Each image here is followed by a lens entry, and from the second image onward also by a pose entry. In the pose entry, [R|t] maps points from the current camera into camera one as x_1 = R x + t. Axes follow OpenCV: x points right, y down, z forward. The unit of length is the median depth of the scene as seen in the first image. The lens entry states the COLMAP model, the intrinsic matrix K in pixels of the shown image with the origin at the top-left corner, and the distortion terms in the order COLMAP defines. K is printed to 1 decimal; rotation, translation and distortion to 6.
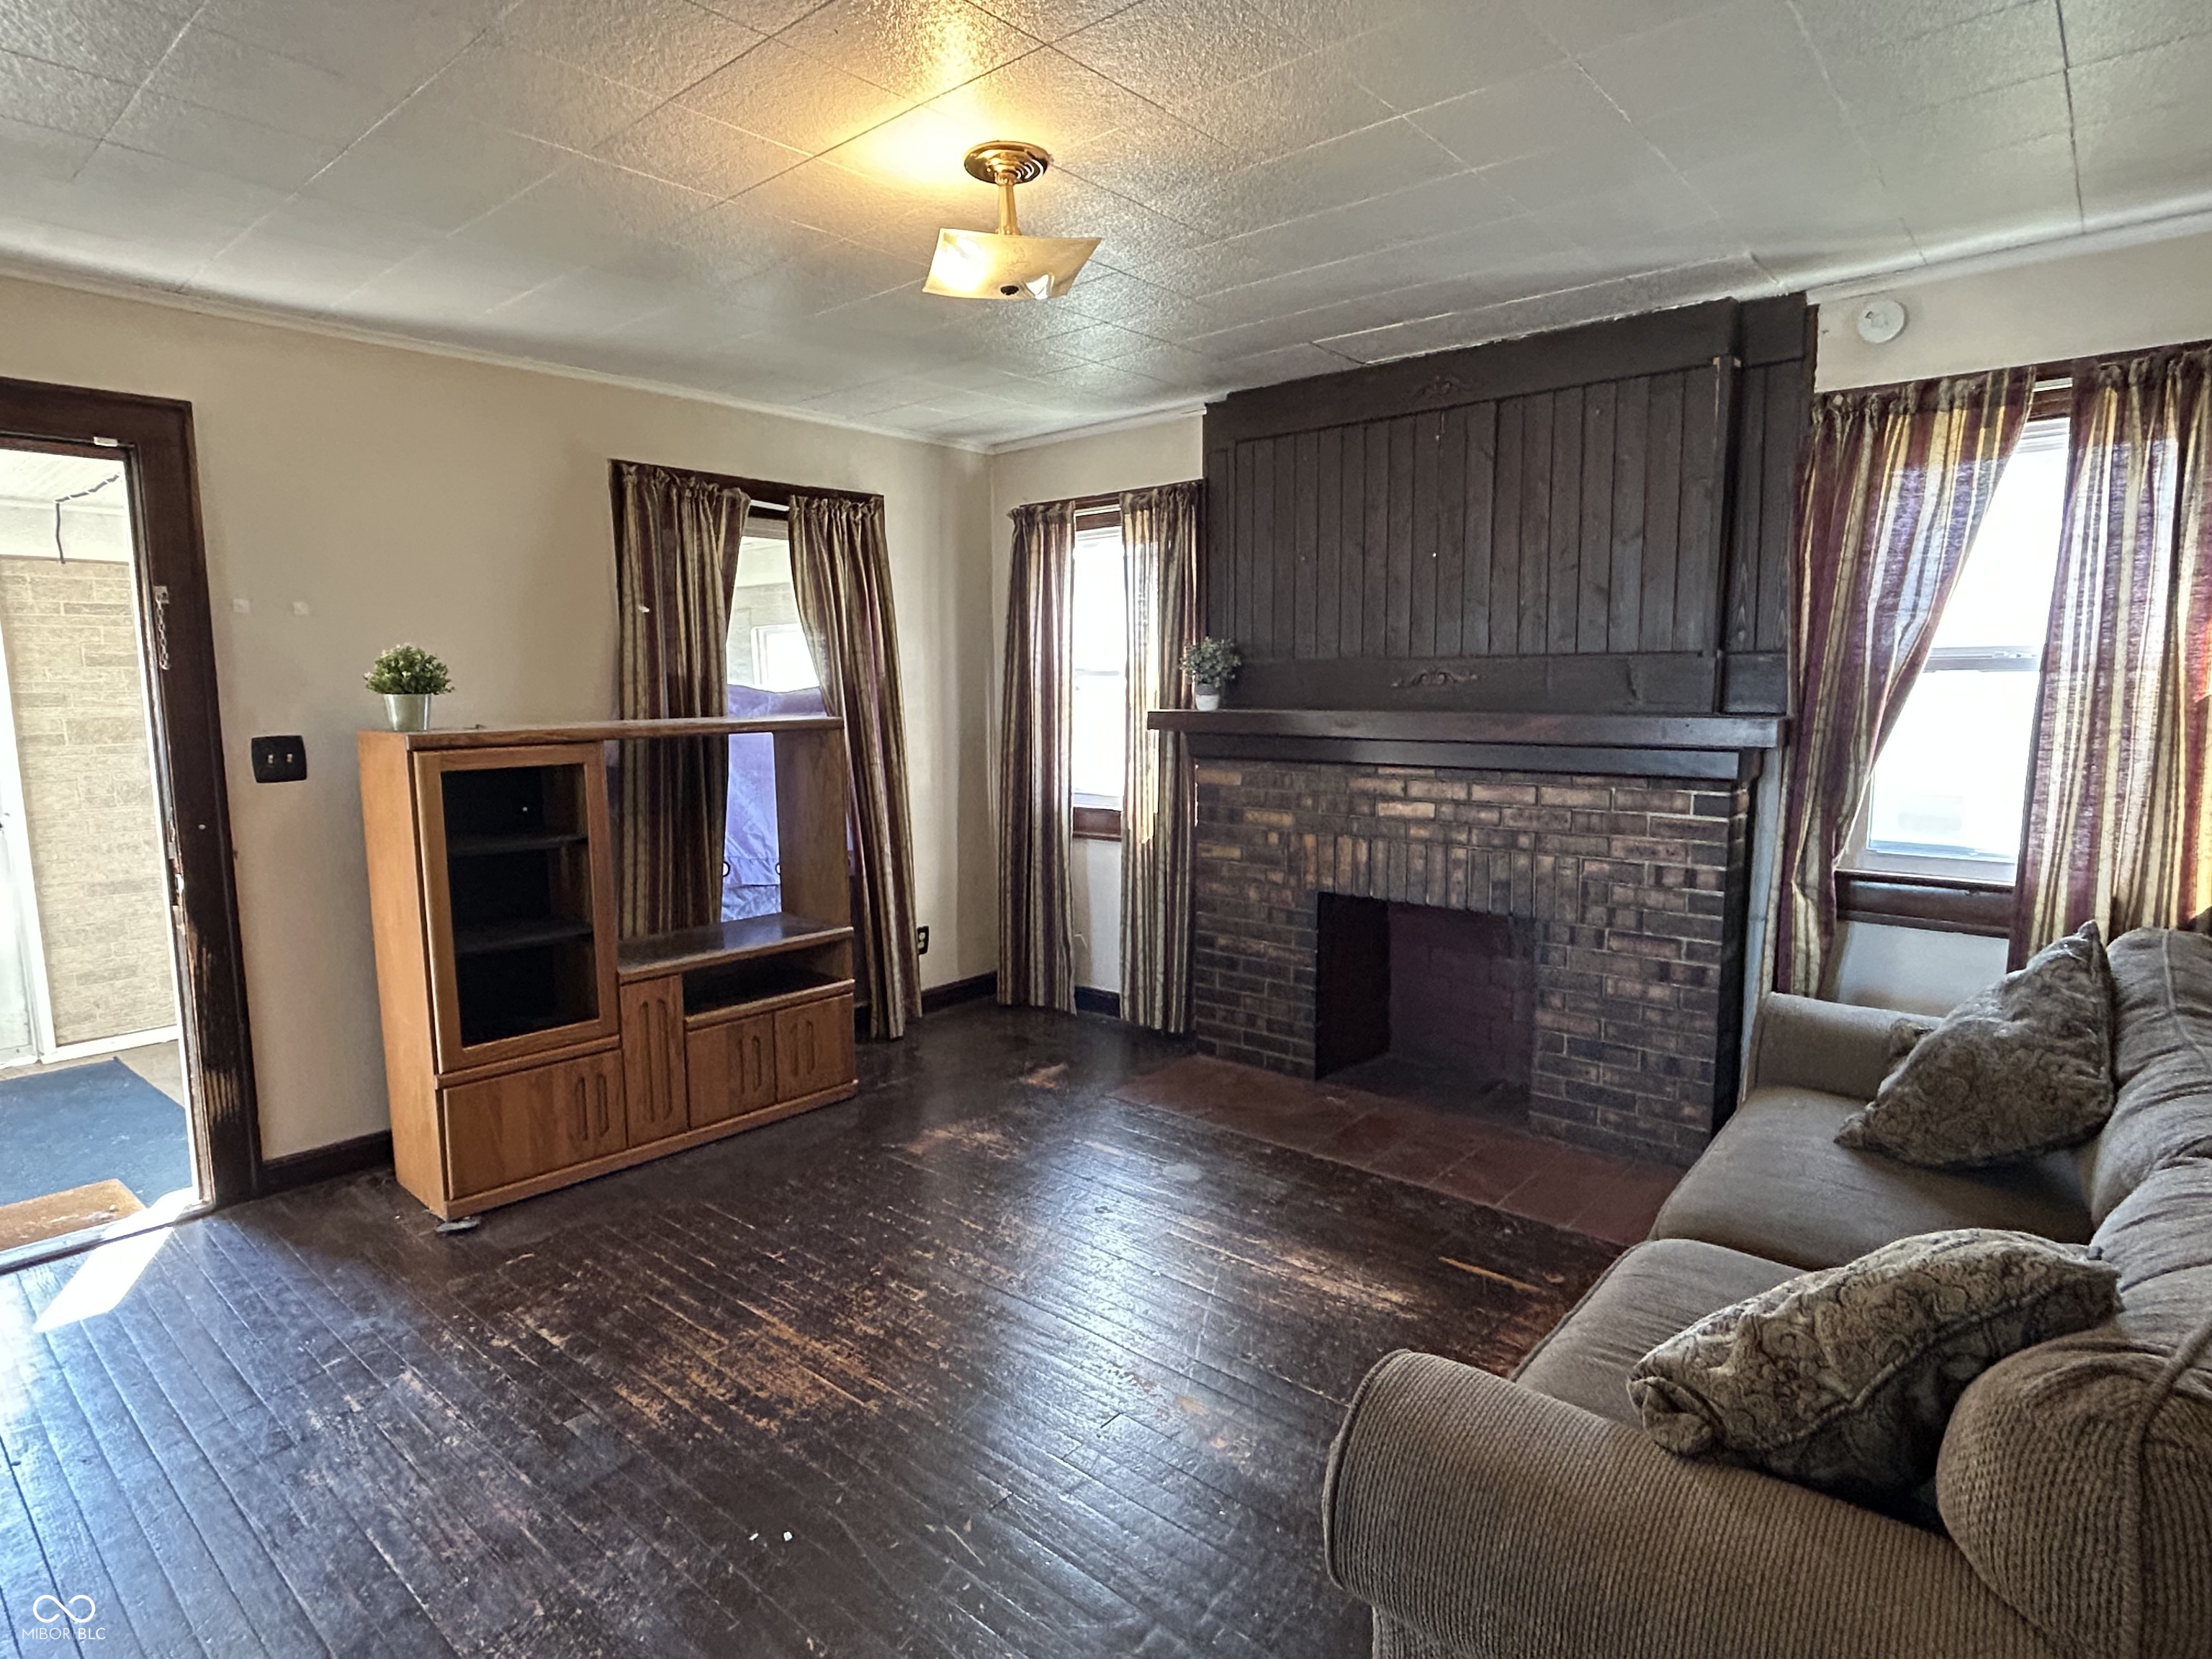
lens RADIAL K [[1210.4, 0, 1105.3], [0, 1210.4, 825.0], [0, 0, 1]] dist [0.004413, -0.006830]
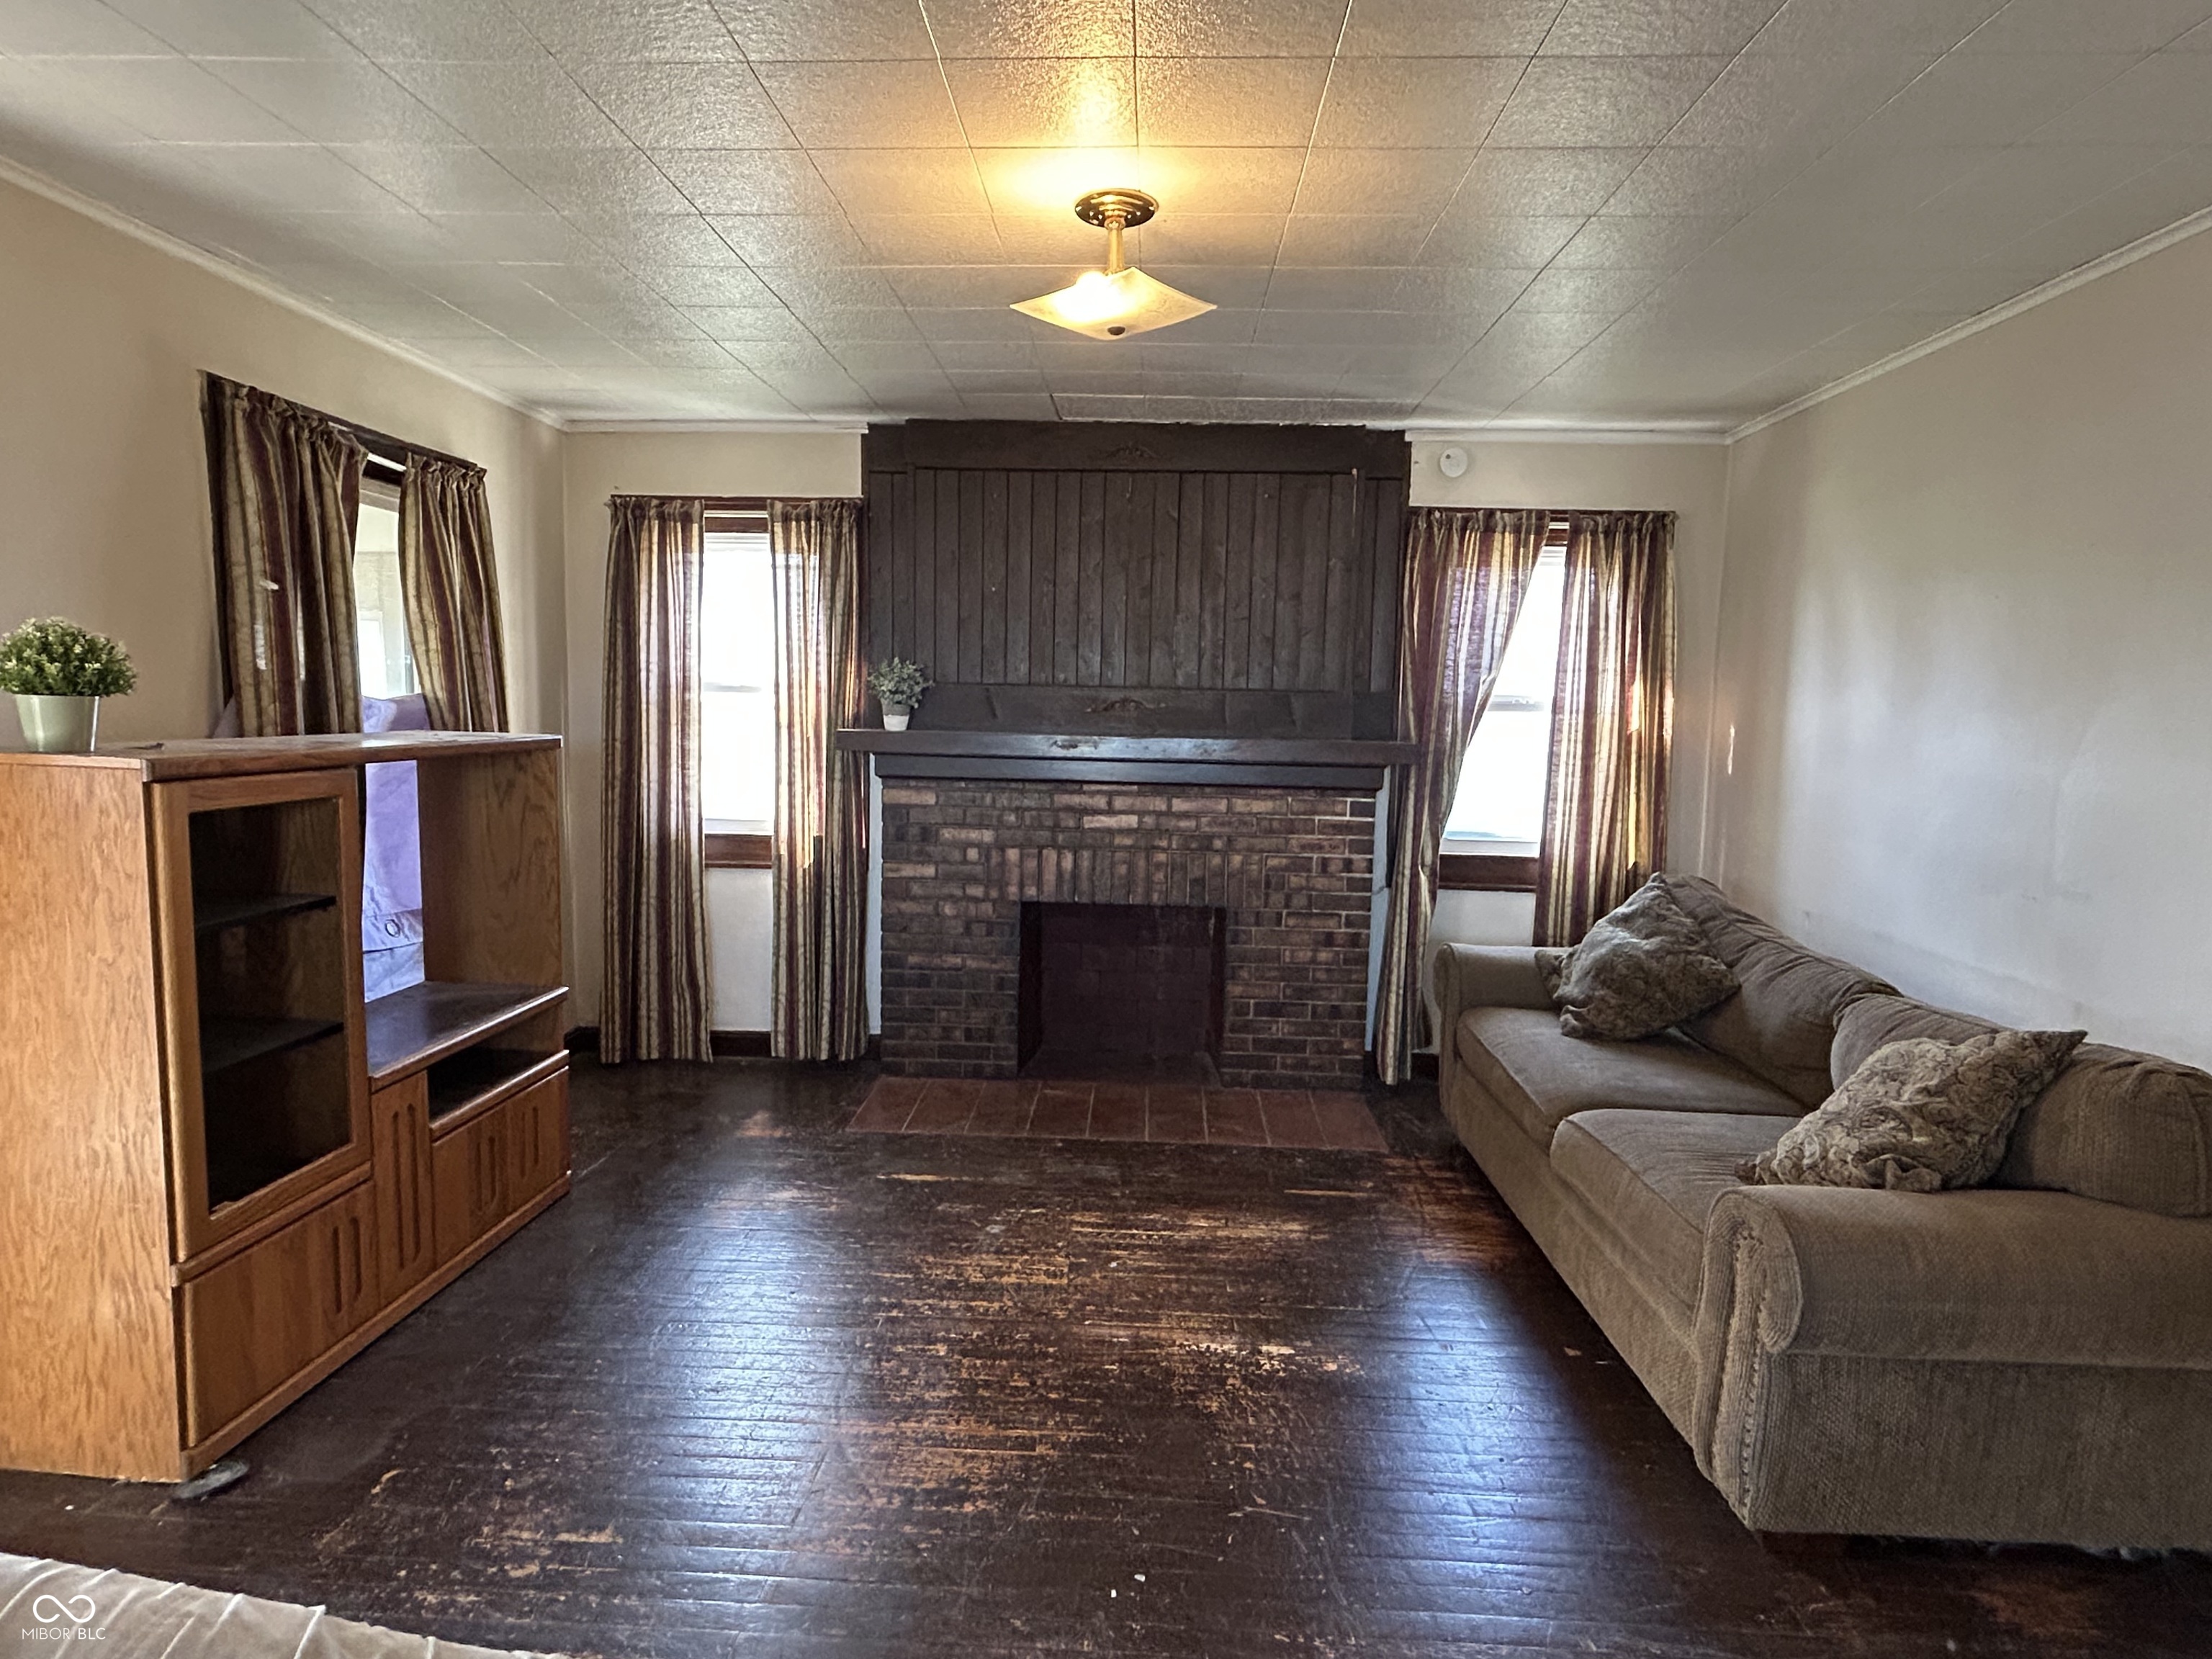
lens RADIAL K [[1210.4, 0, 1105.3], [0, 1210.4, 825.0], [0, 0, 1]] dist [0.004413, -0.006830]
pose [[0.784564, -0.037555, 0.618910, -0.479734], [0.046053, 0.998937, 0.002236, -0.012942], [-0.618336, 0.026748, 0.785459, 0.128069]]
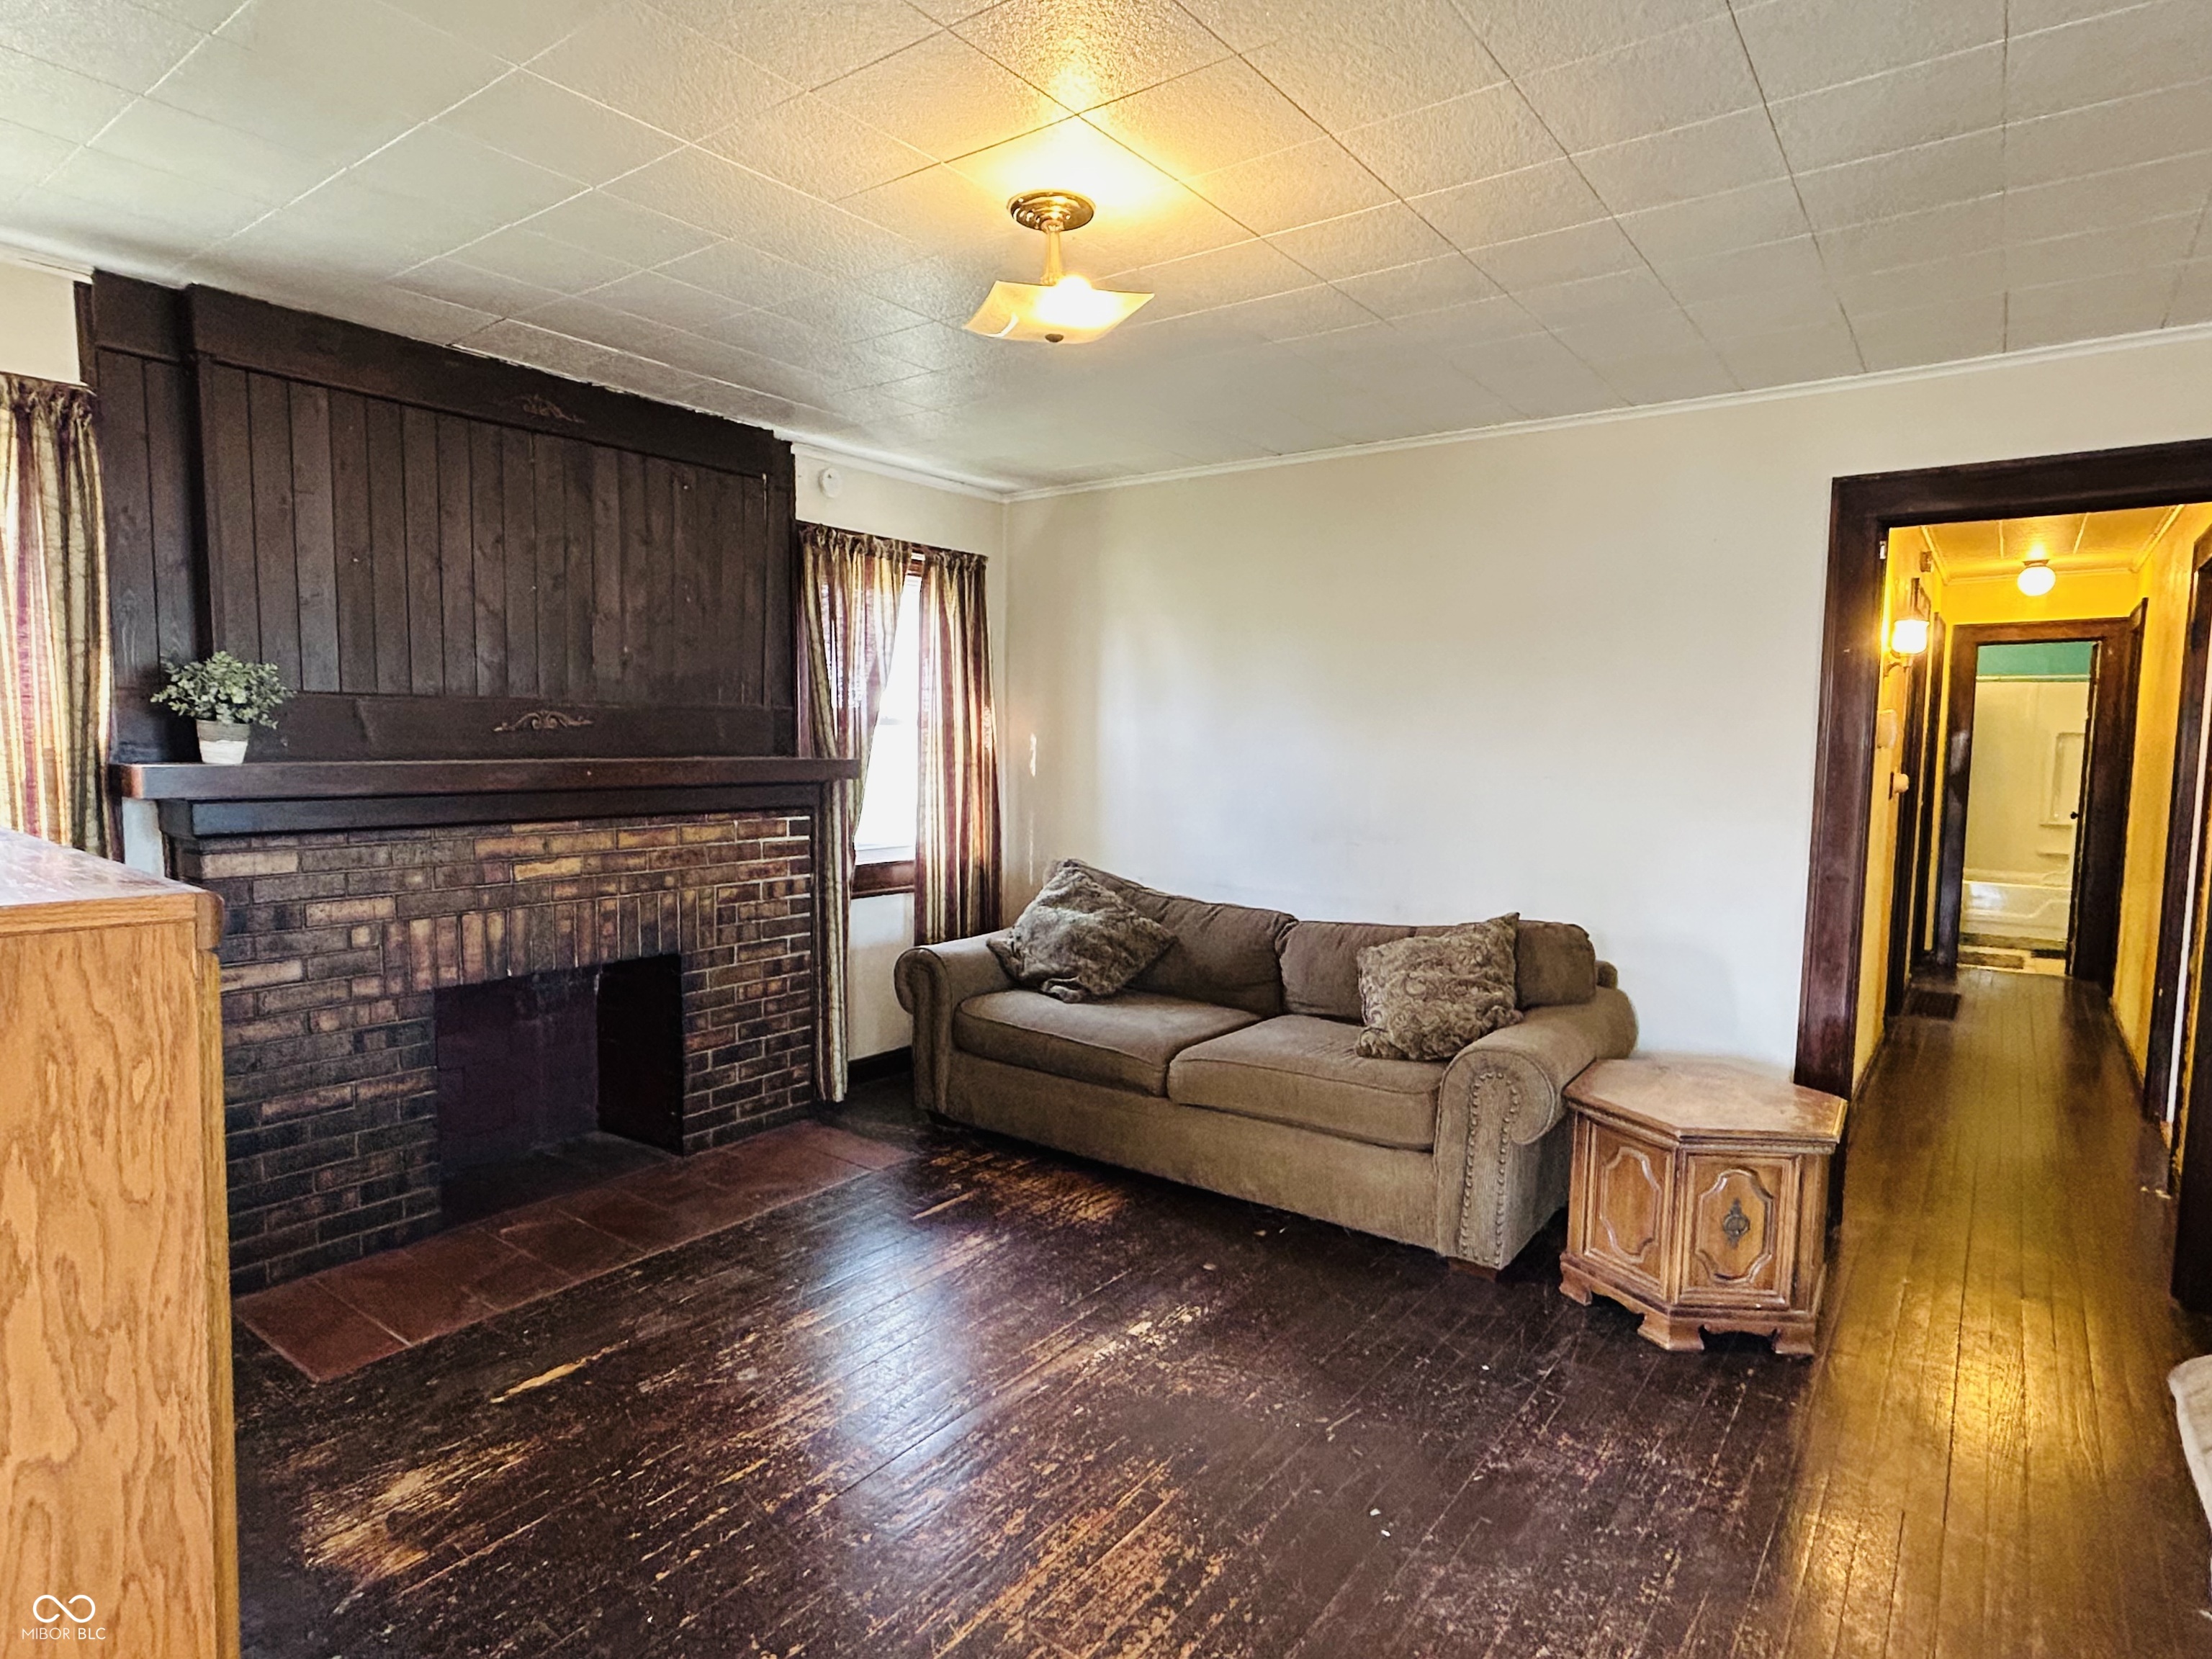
lens RADIAL K [[1196.9, 0, 1106.0], [0, 1196.9, 829.5], [0, 0, 1]] dist [0.001264, -0.001192]
pose [[-0.067650, -0.072466, 0.995074, -0.700522], [0.107032, 0.991076, 0.079452, -0.071901], [-0.991951, 0.111879, -0.059290, 0.681305]]
